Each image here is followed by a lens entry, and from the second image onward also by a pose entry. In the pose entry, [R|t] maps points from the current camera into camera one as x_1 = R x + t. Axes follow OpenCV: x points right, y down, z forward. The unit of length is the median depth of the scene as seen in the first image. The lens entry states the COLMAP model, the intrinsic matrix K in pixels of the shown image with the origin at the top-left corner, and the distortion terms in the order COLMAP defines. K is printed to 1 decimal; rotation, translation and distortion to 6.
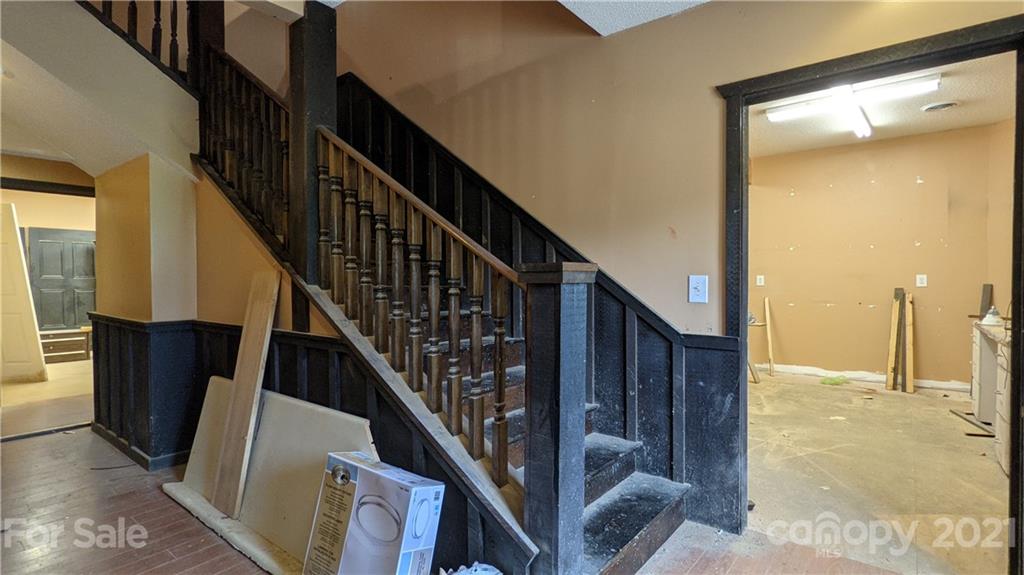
lens RADIAL K [[496.4, 0, 513.8], [0, 496.4, 285.0], [0, 0, 1]] dist [0.000771, -0.000081]
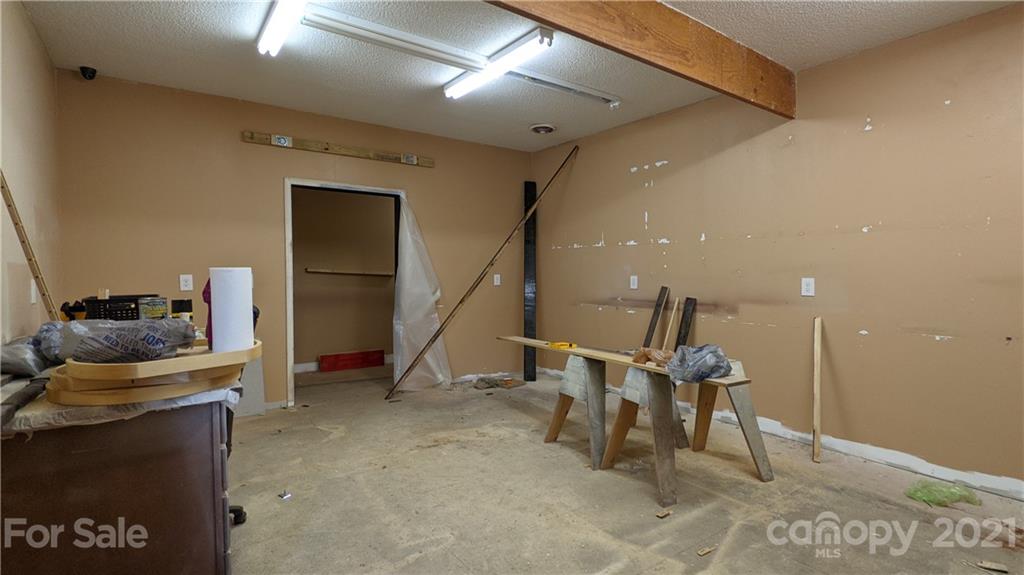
lens RADIAL K [[496.4, 0, 513.8], [0, 496.4, 285.0], [0, 0, 1]] dist [0.000771, -0.000081]
pose [[0.959384, 0.007224, -0.282010, 0.366160], [-0.004622, 0.999940, 0.009890, -0.016287], [0.282065, -0.008185, 0.959360, 0.394109]]
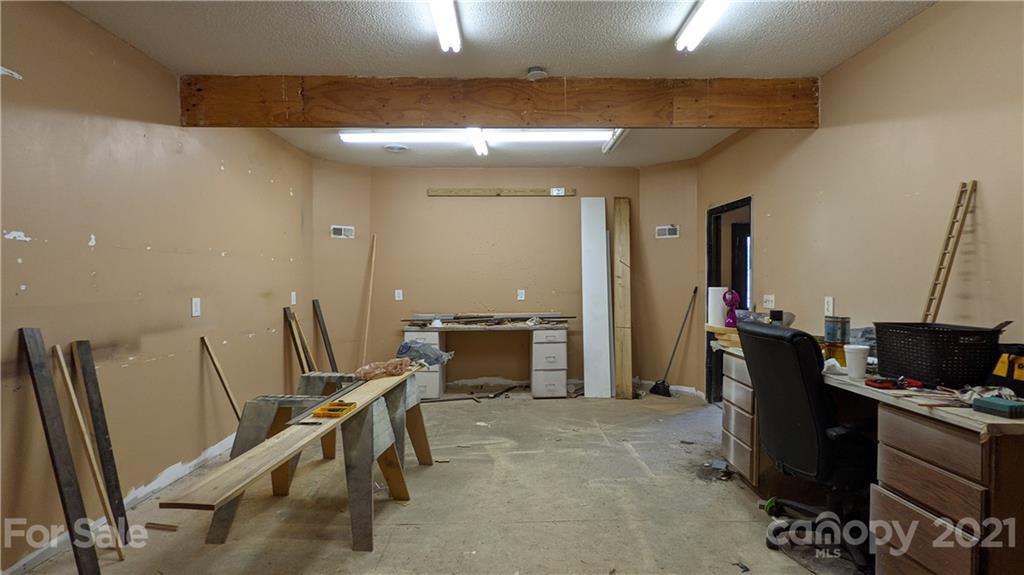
lens RADIAL K [[496.4, 0, 513.8], [0, 496.4, 285.0], [0, 0, 1]] dist [0.000771, -0.000081]
pose [[-0.614673, -0.007264, 0.788749, -0.181490], [0.019834, 0.999499, 0.024661, -0.043907], [-0.788533, 0.030803, -0.614221, 1.170685]]
